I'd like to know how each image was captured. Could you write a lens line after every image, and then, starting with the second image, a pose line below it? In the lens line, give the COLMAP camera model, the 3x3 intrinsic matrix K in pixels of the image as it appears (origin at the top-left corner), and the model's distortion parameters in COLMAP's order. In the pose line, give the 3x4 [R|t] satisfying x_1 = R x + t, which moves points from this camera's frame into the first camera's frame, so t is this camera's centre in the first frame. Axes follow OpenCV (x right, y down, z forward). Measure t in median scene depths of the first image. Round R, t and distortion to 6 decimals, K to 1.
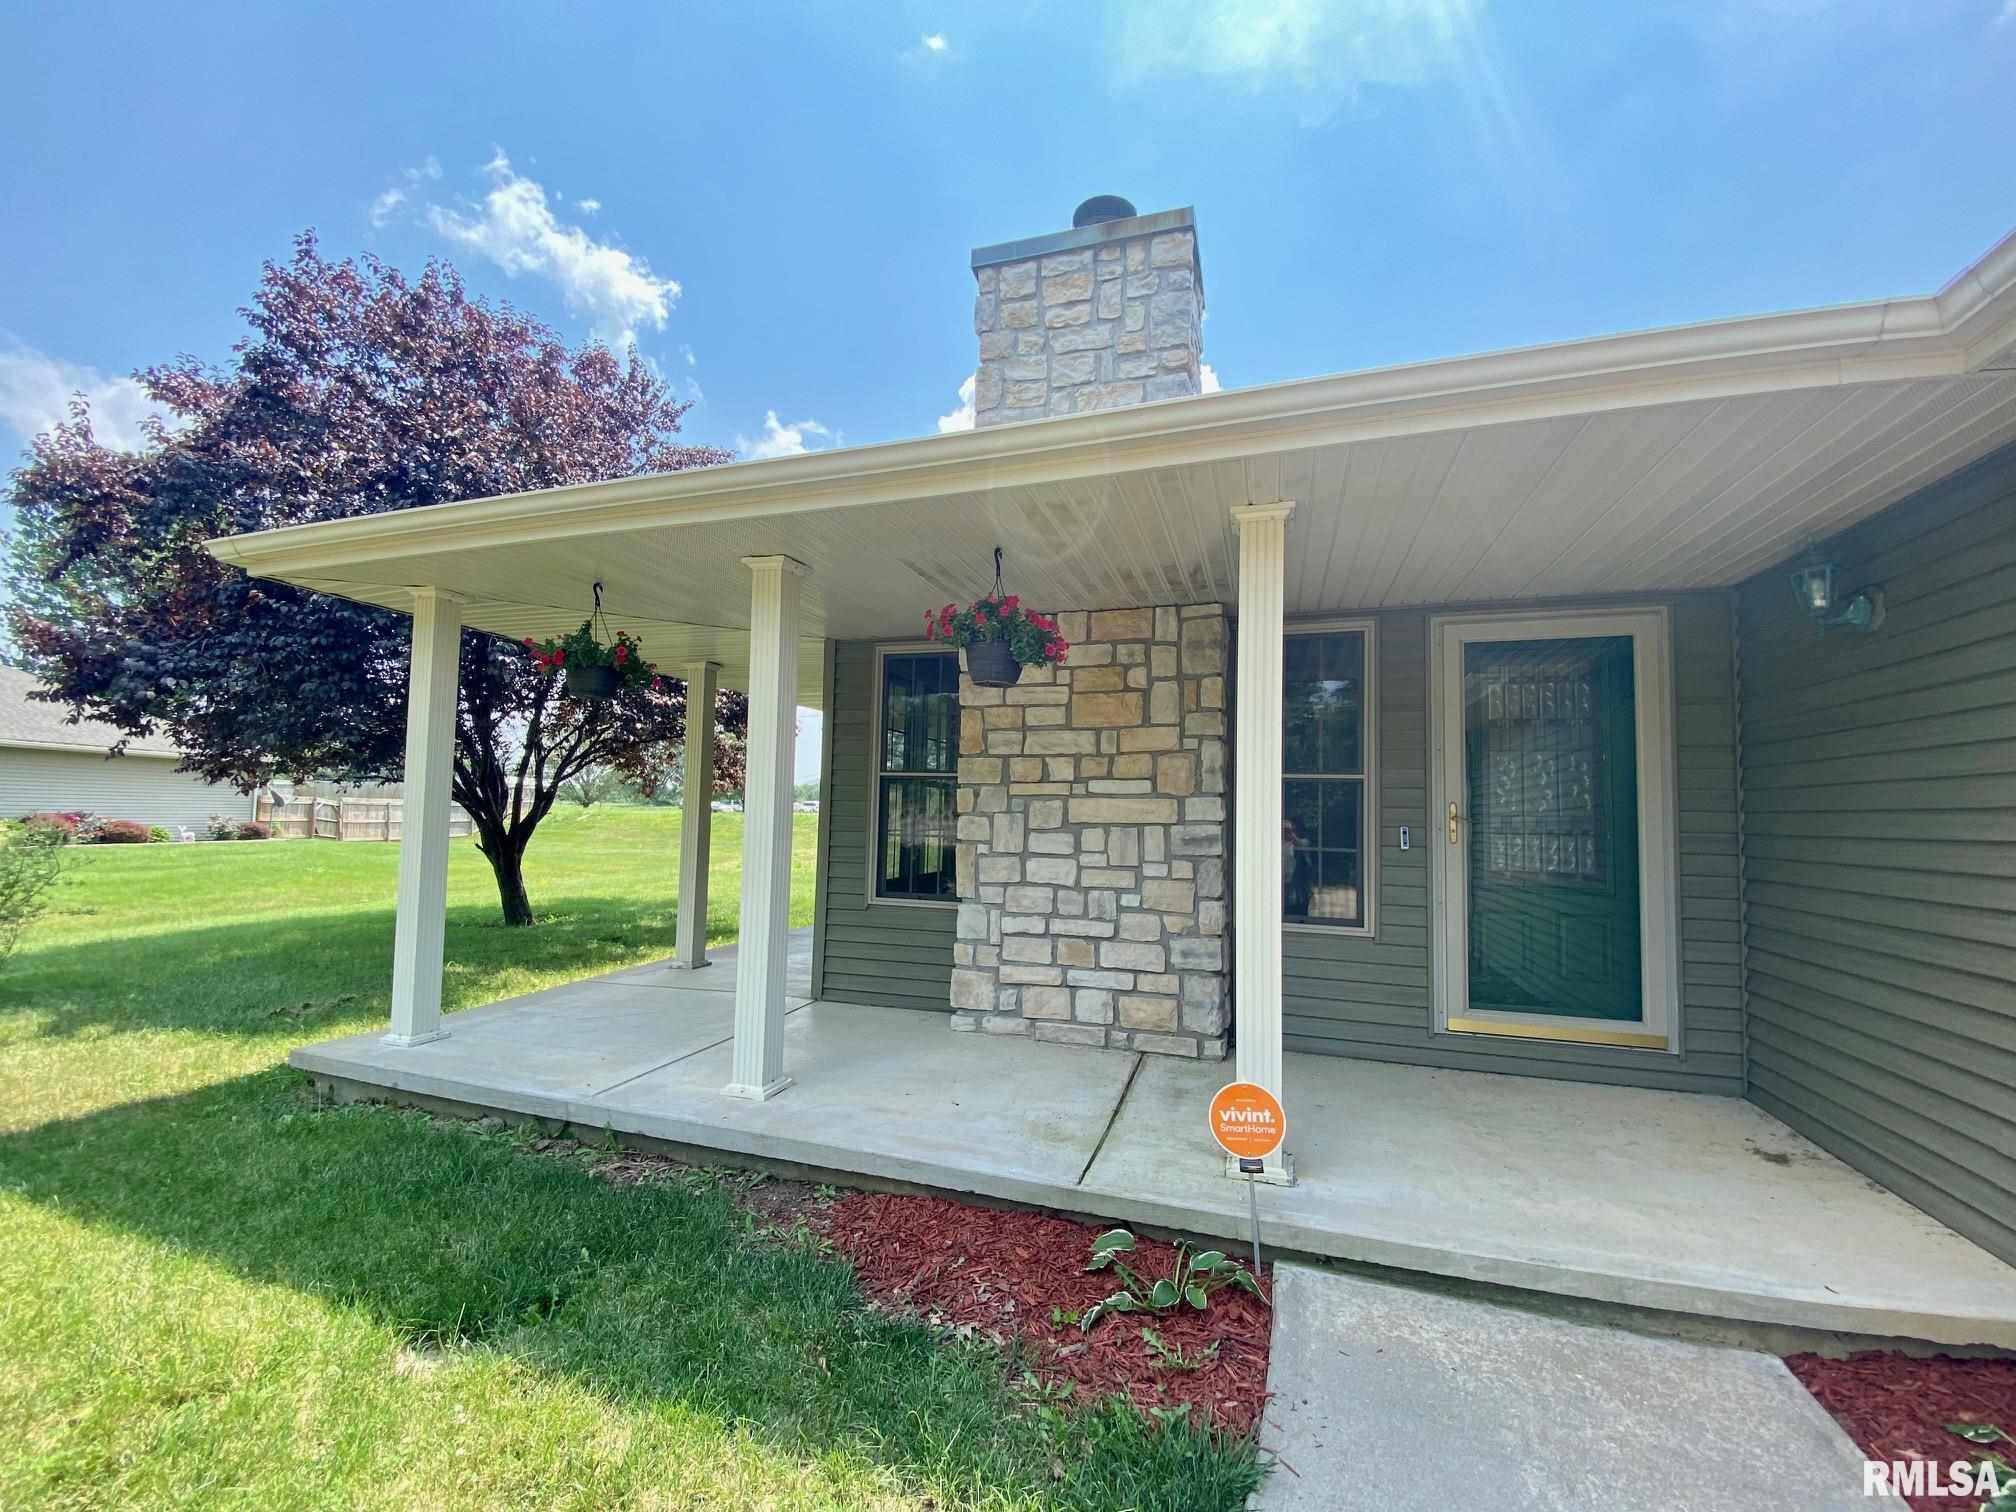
lens RADIAL K [[819.3, 0, 1009.1], [0, 819.3, 762.1], [0, 0, 1]] dist [0.000301, -0.000112]
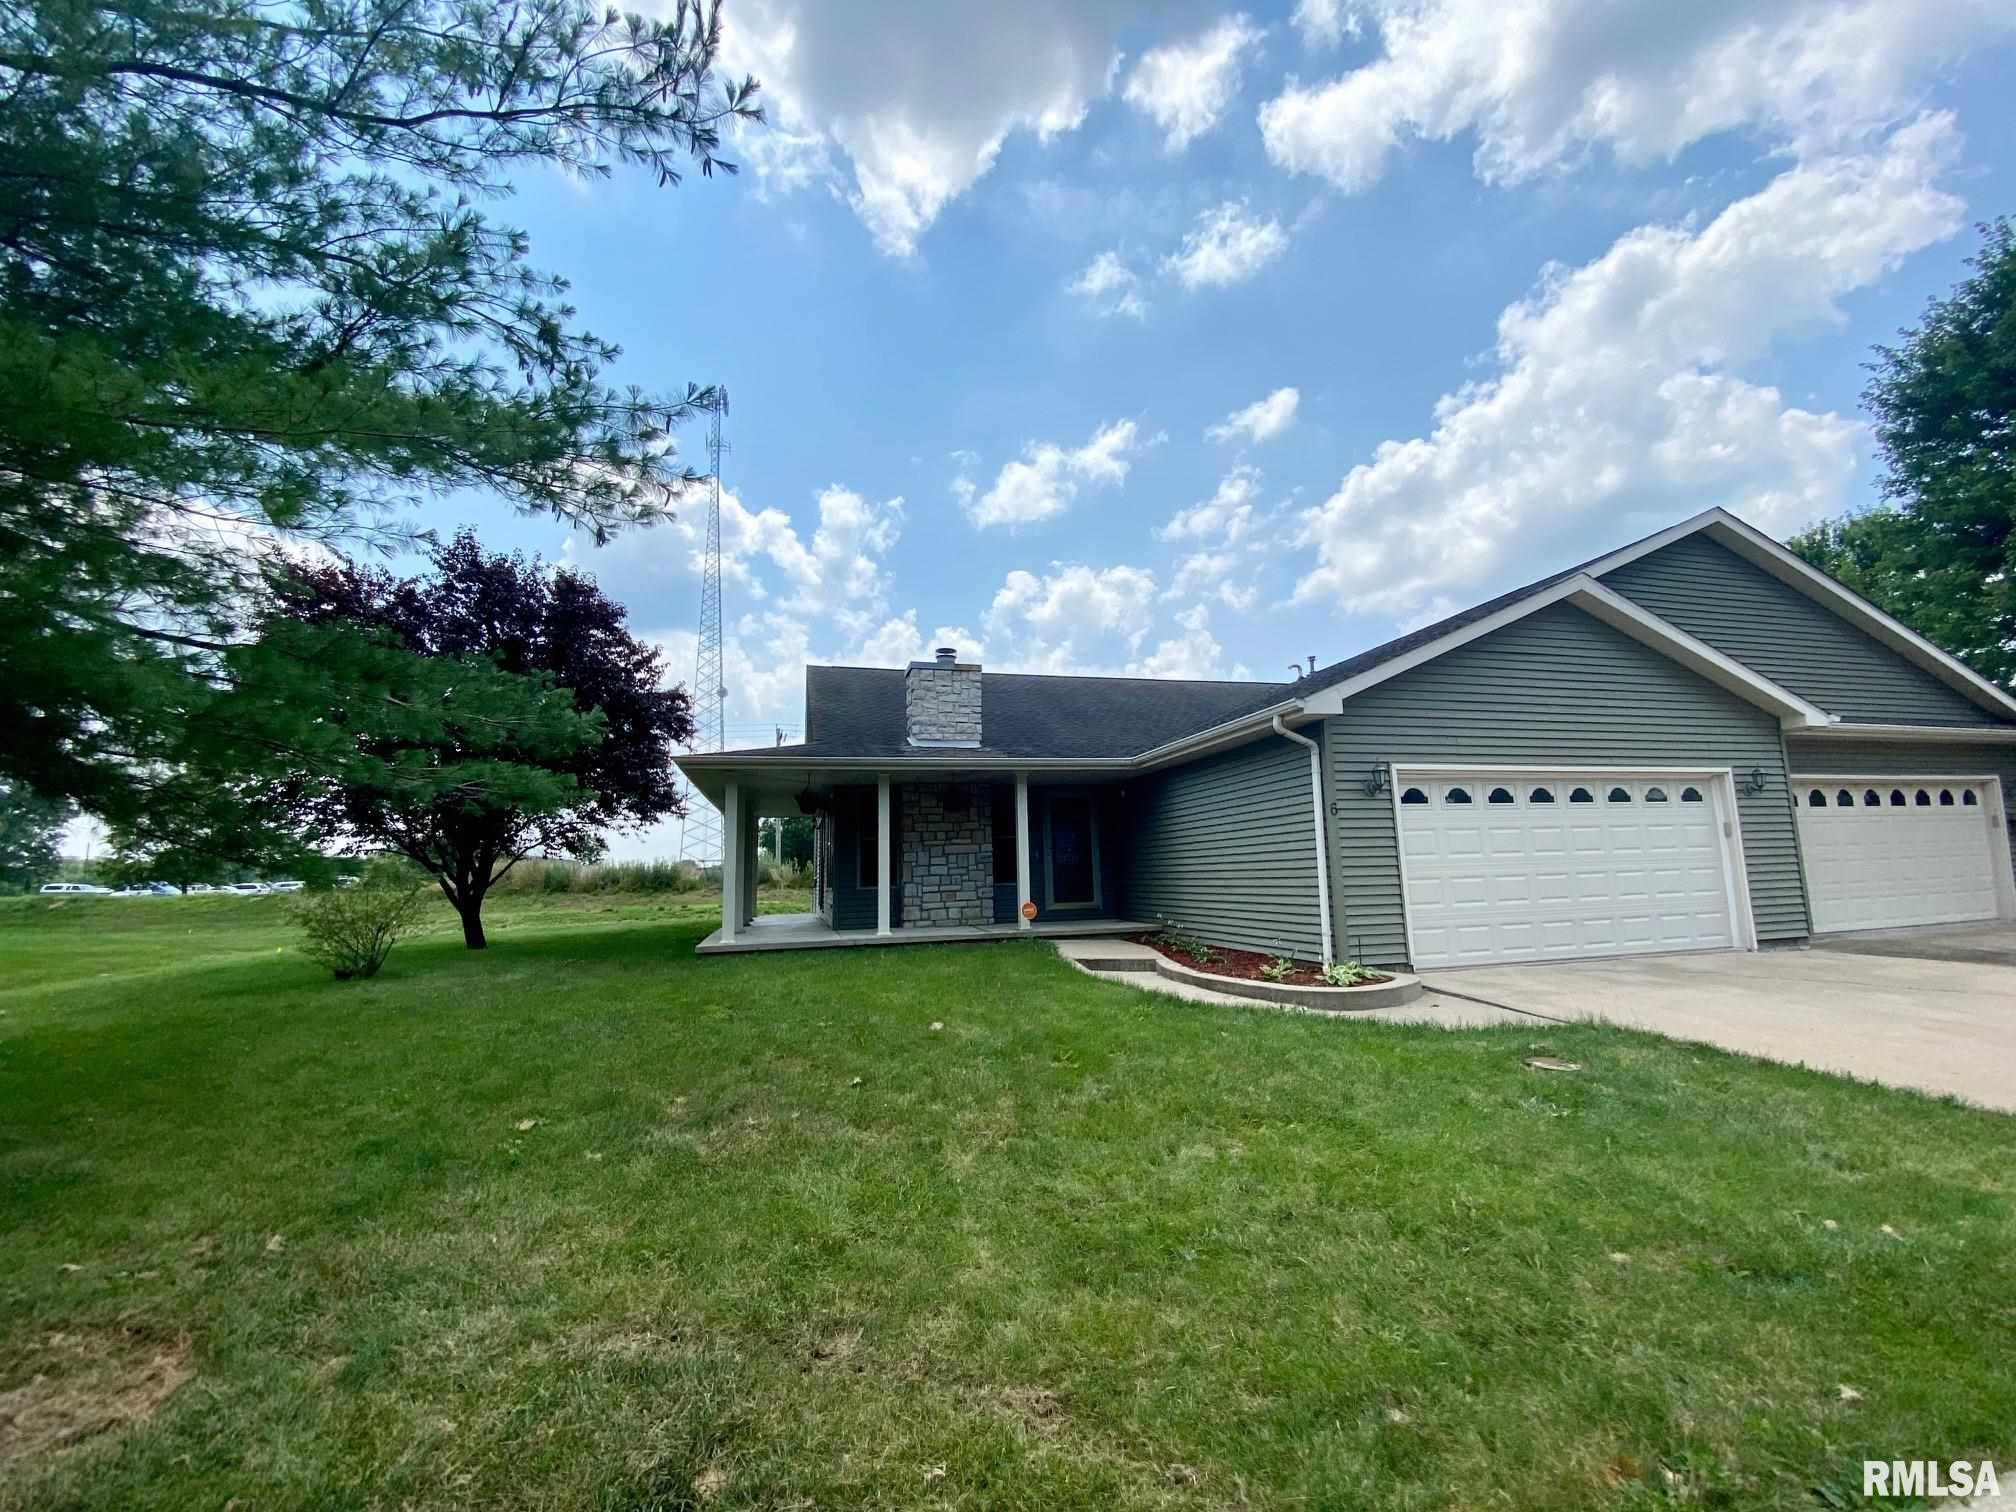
lens RADIAL K [[819.3, 0, 1008.4], [0, 819.3, 759.9], [0, 0, 1]] dist [0.000301, -0.000112]
pose [[0.834809, 0.031000, 0.549667, -1.410623], [0.021243, 0.995856, -0.088427, 0.002275], [-0.550130, 0.085496, 0.830691, -1.681409]]
